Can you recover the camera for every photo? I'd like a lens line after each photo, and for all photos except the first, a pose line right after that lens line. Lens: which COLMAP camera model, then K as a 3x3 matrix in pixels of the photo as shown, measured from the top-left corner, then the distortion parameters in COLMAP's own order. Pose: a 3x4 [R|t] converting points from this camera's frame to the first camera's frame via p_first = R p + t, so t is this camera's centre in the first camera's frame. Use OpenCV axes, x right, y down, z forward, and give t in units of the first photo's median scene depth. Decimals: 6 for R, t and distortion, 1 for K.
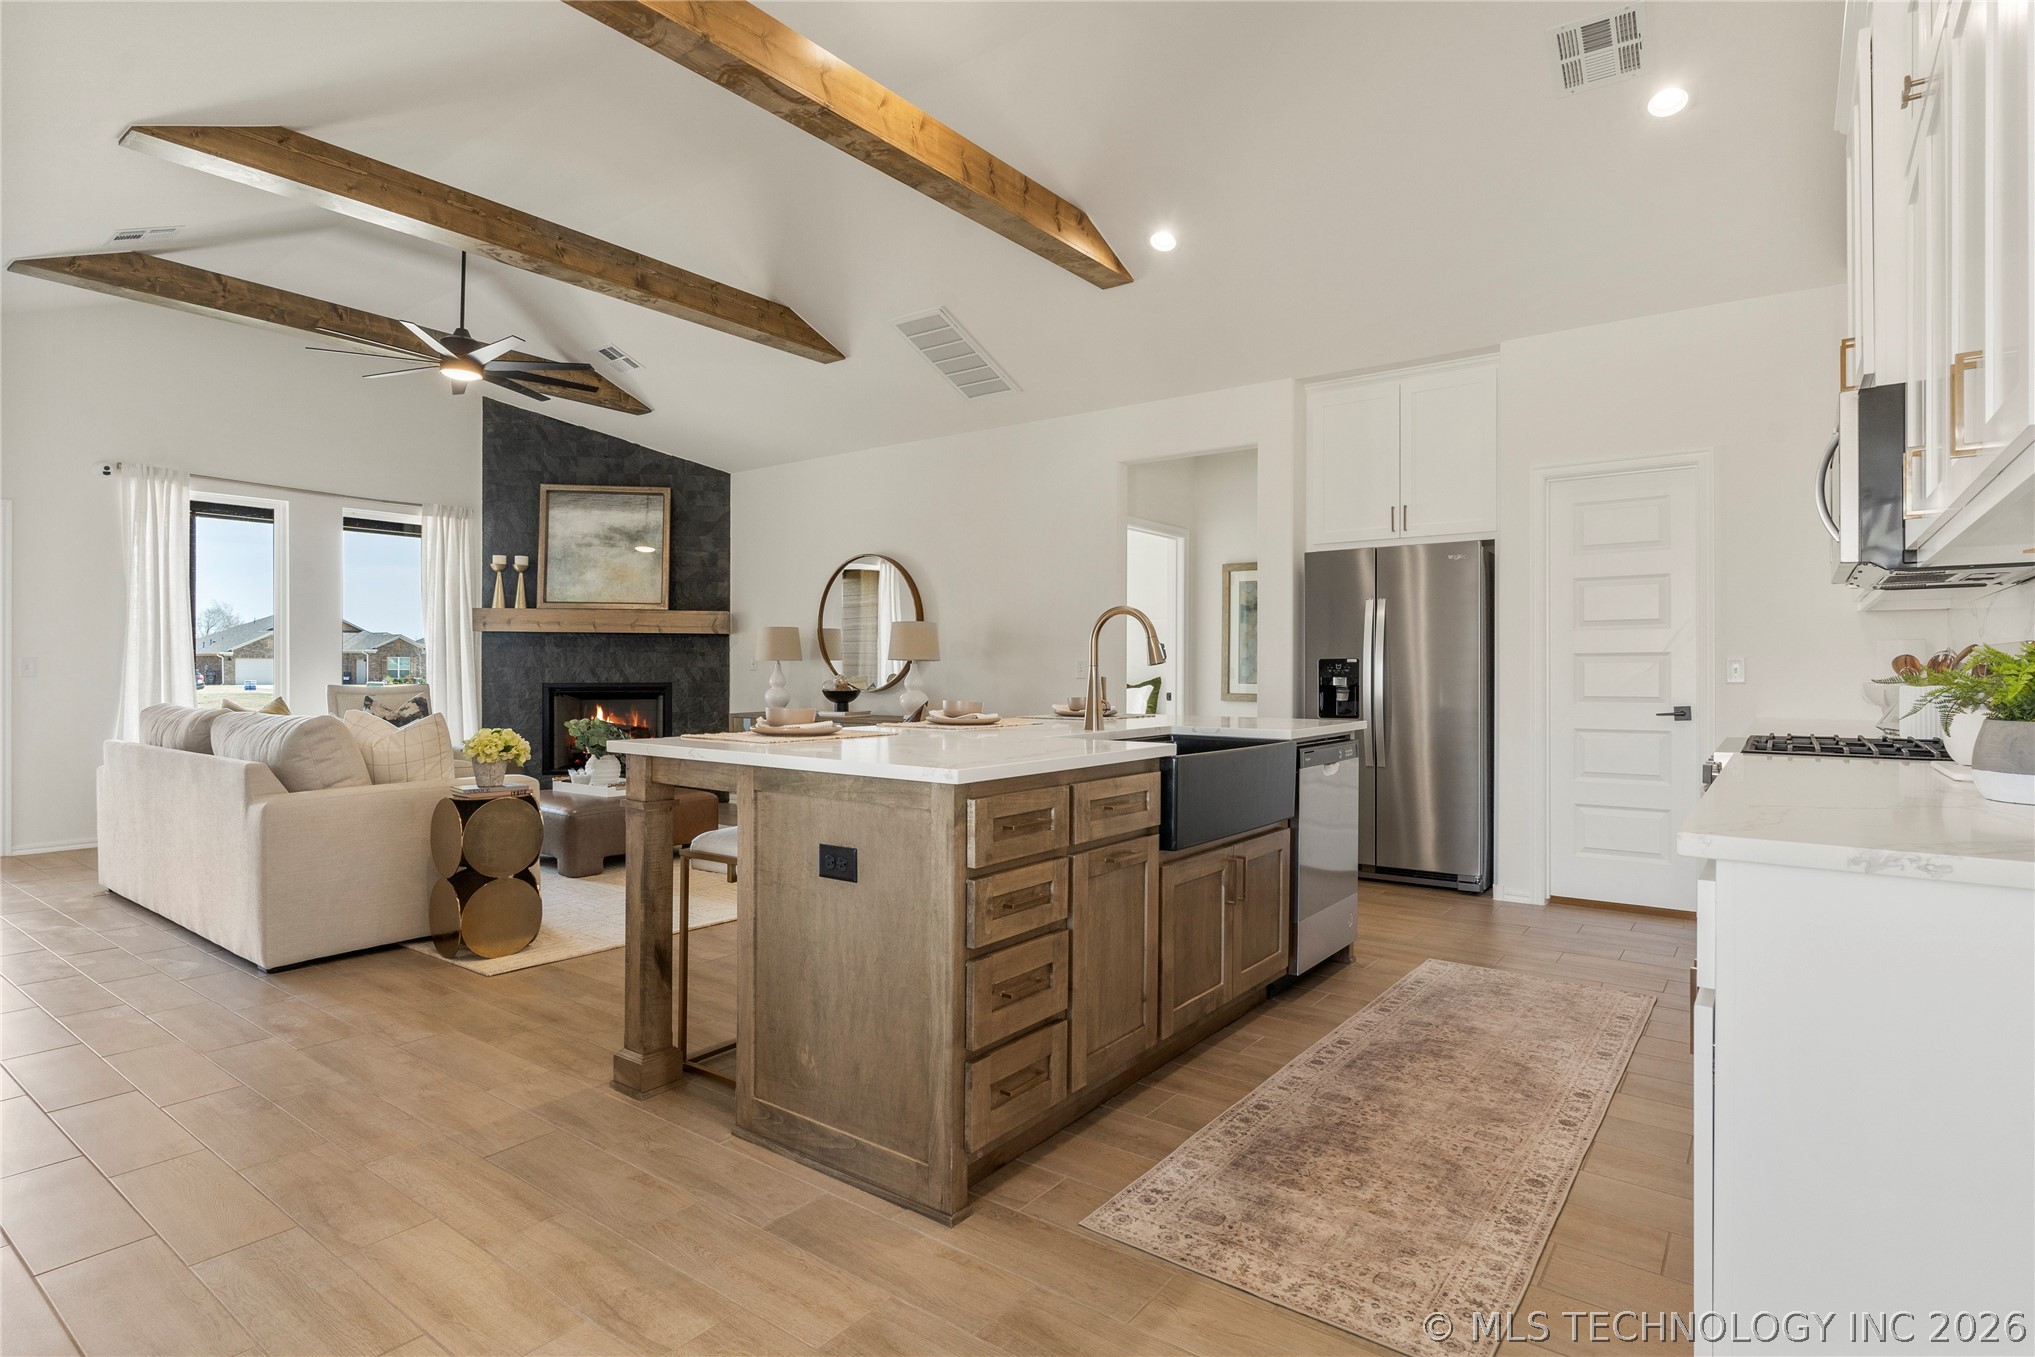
lens RADIAL K [[1040.5, 0, 1009.0], [0, 1040.5, 669.8], [0, 0, 1]] dist [-0.003975, 0.000288]
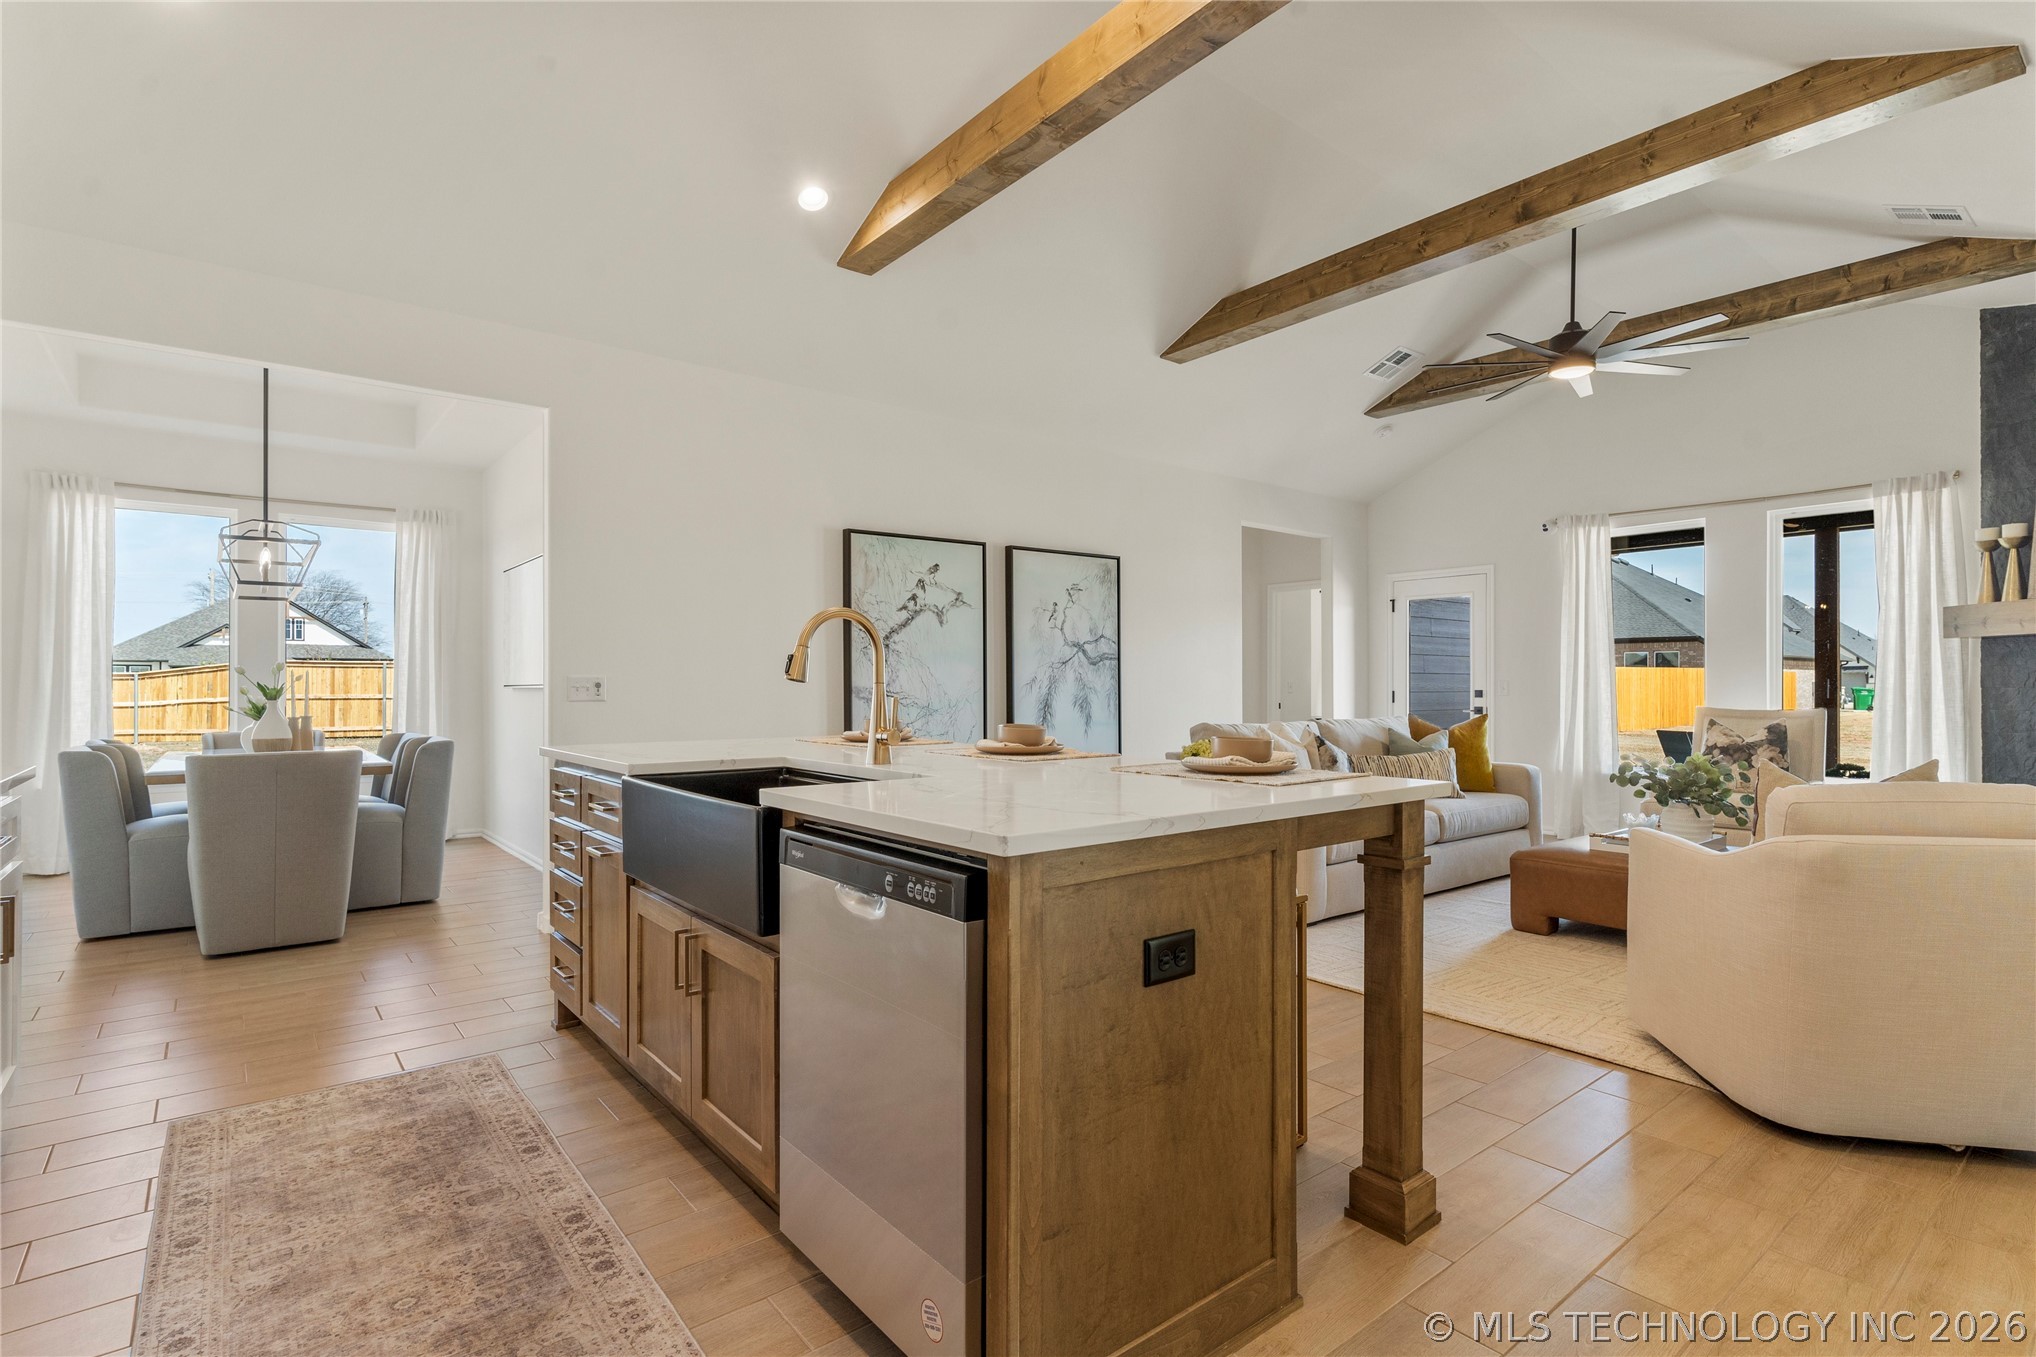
lens RADIAL K [[982.2, 0, 1007.8], [0, 982.2, 681.1], [0, 0, 1]] dist [0.000859, 0.000488]
pose [[-0.250610, -0.008301, -0.968052, 0.395287], [-0.002327, 0.999966, -0.007972, 0.000123], [0.968085, 0.000255, -0.250621, 0.647511]]
